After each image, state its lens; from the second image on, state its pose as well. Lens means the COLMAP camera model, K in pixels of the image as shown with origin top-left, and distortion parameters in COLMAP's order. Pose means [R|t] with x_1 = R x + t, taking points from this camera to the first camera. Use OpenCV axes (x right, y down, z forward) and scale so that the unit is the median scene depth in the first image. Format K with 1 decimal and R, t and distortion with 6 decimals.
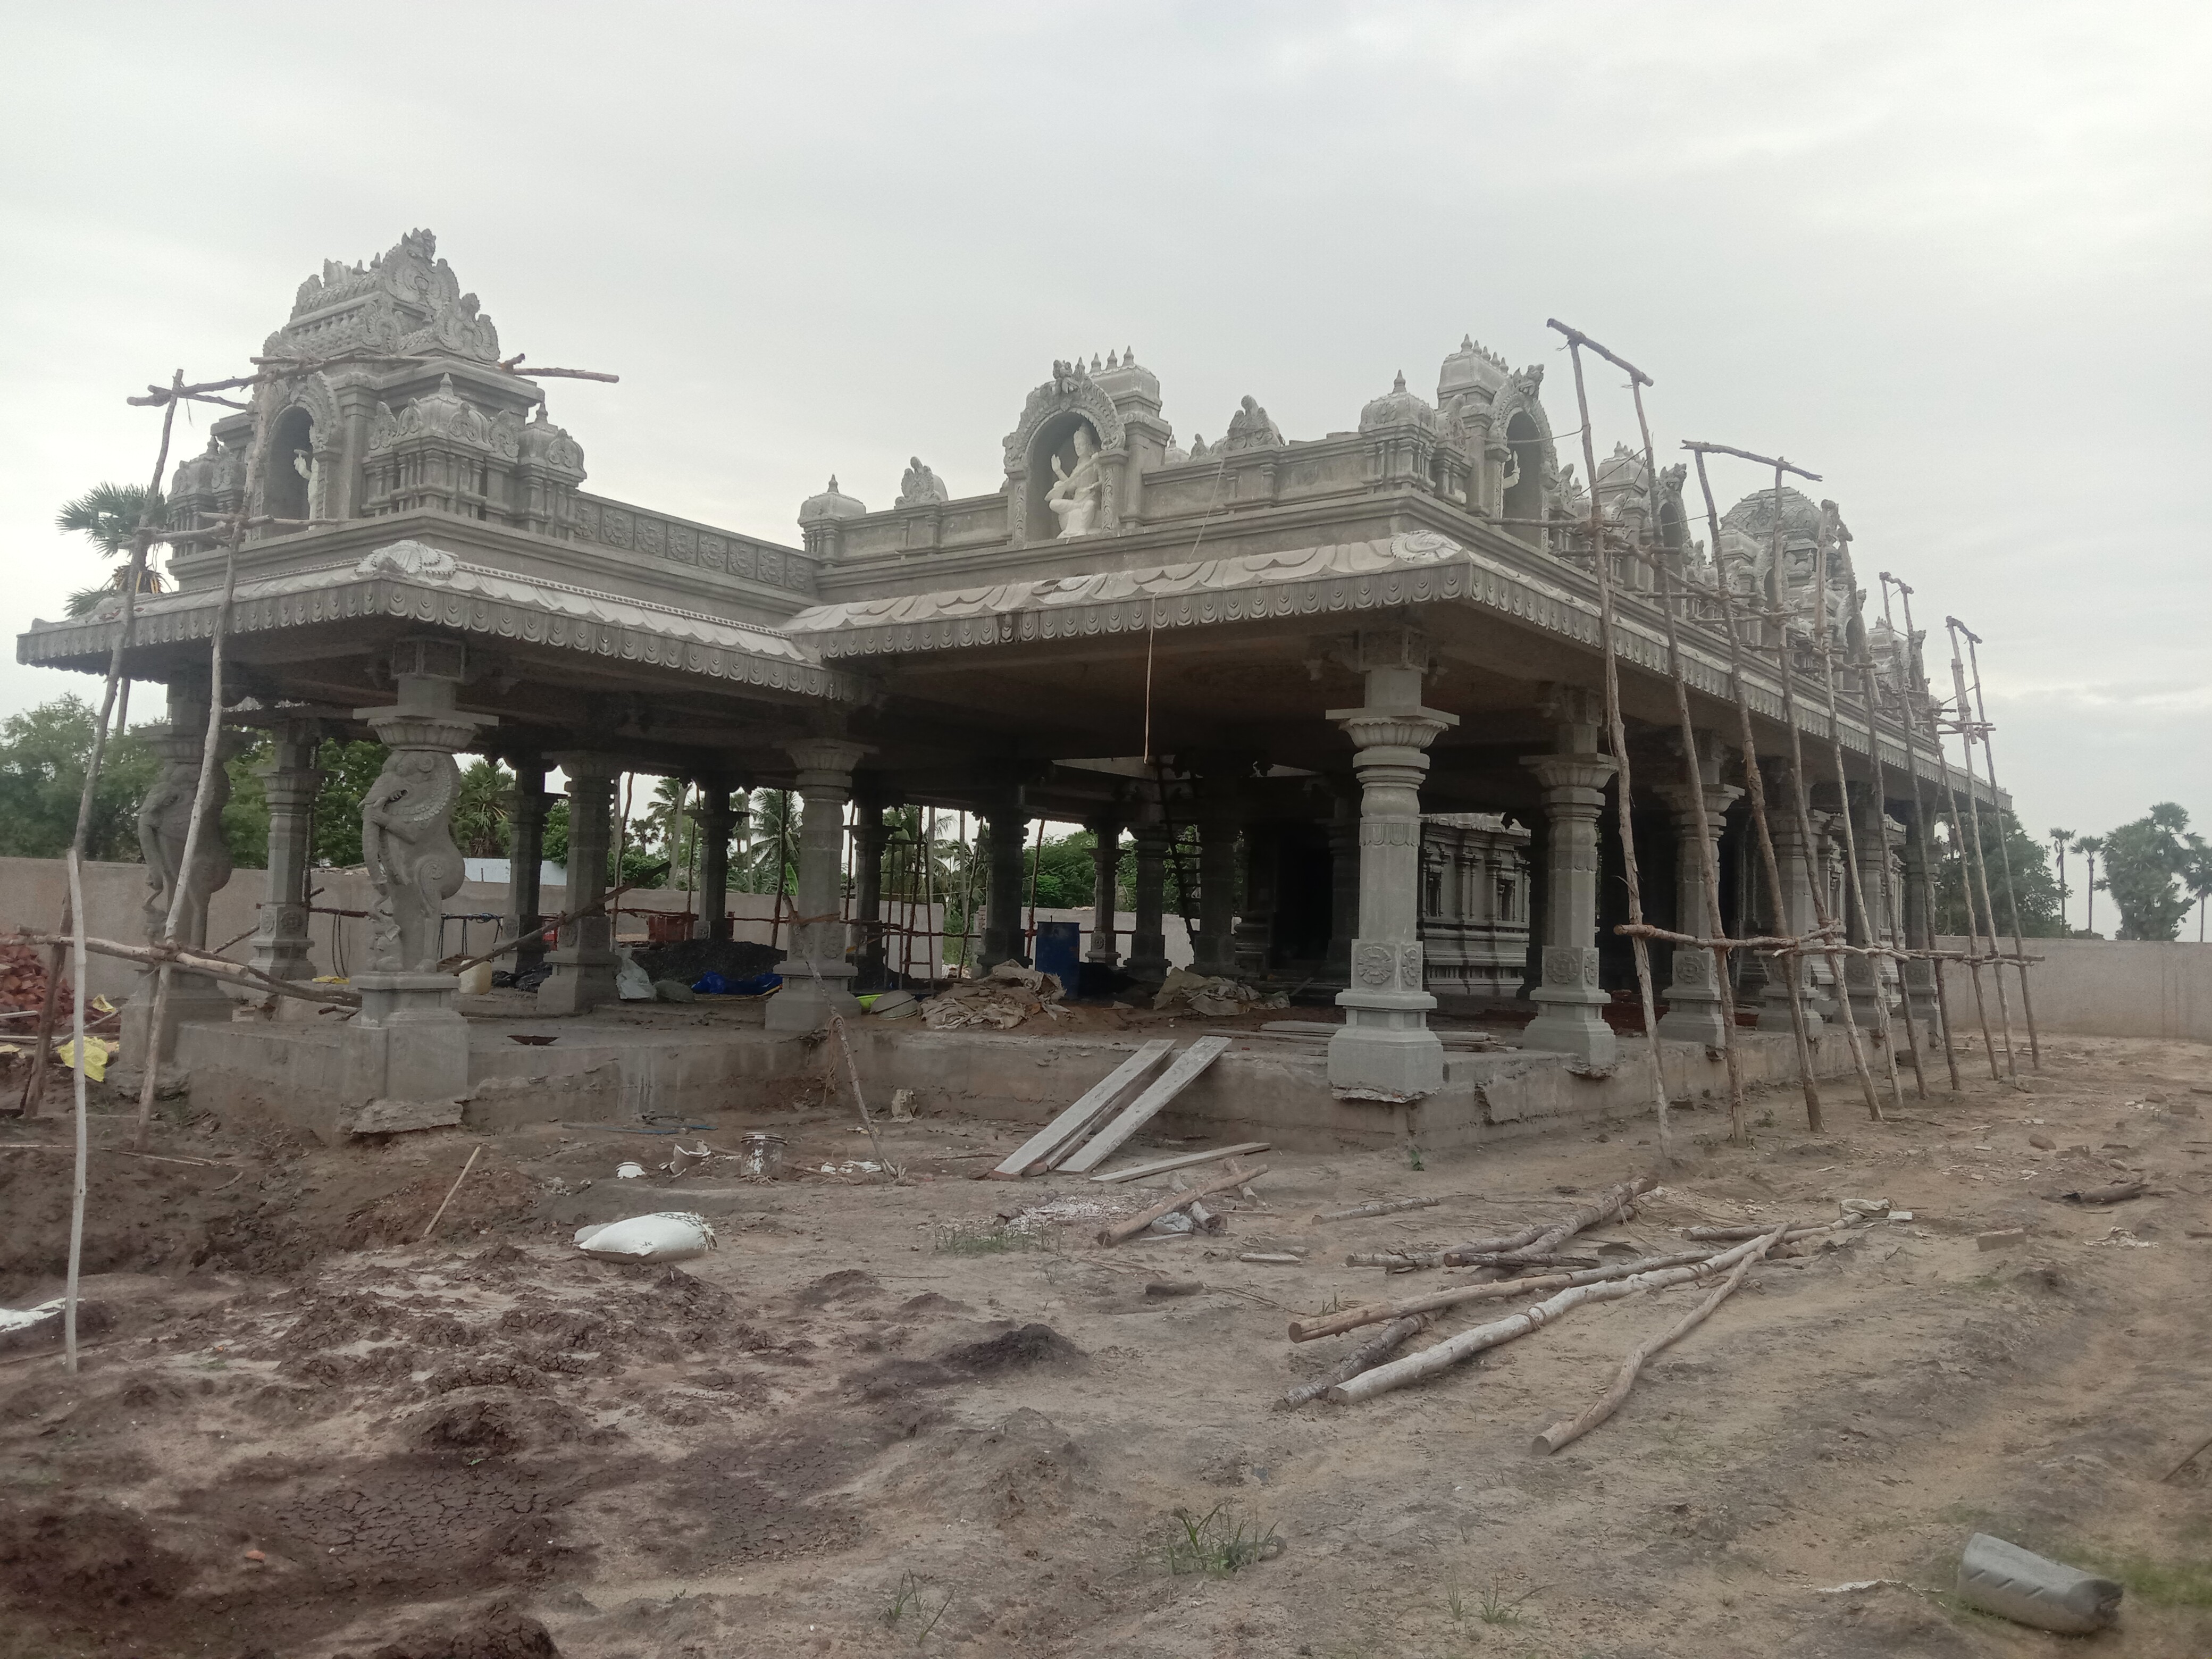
lens RADIAL K [[1833.9, 0, 1105.0], [0, 1833.9, 837.1], [0, 0, 1]] dist [0.149763, -0.384470]
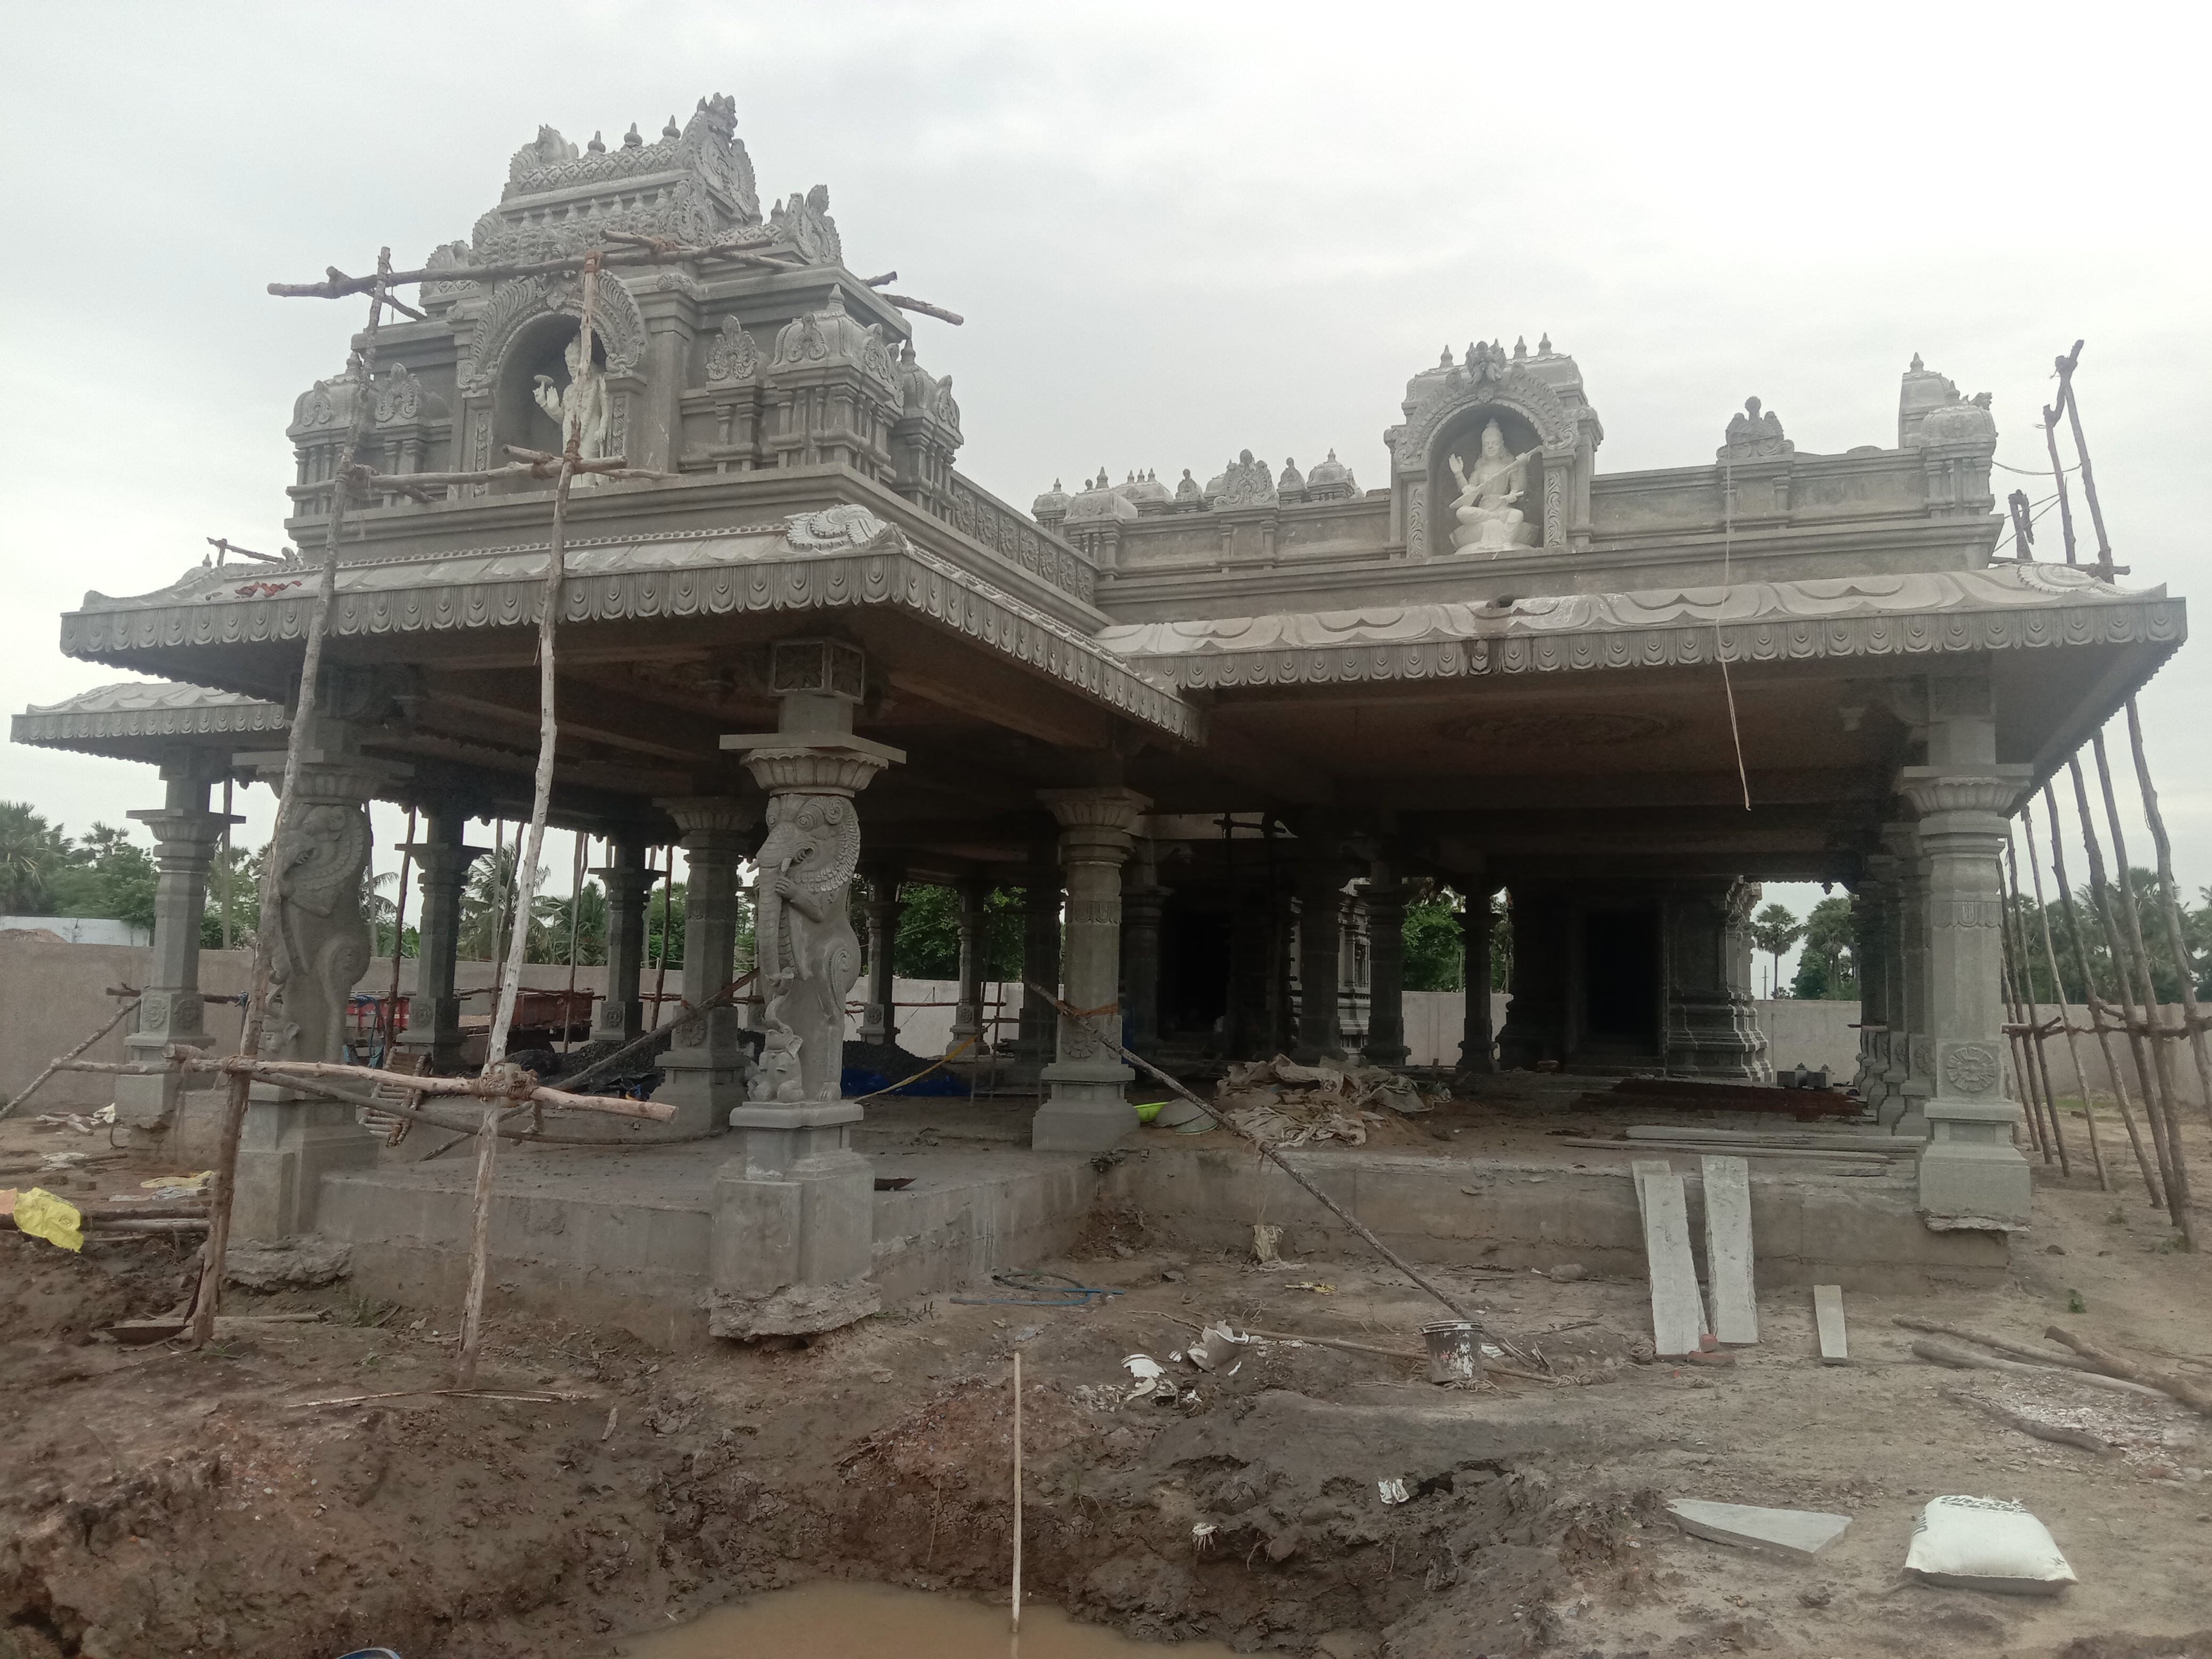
lens RADIAL K [[1808.3, 0, 1111.6], [0, 1808.3, 829.3], [0, 0, 1]] dist [0.188486, -0.556328]
pose [[0.964099, 0.015220, 0.265106, -0.422833], [-0.005883, 0.999335, -0.035977, -0.007423], [-0.265477, 0.033126, 0.963548, 0.267010]]
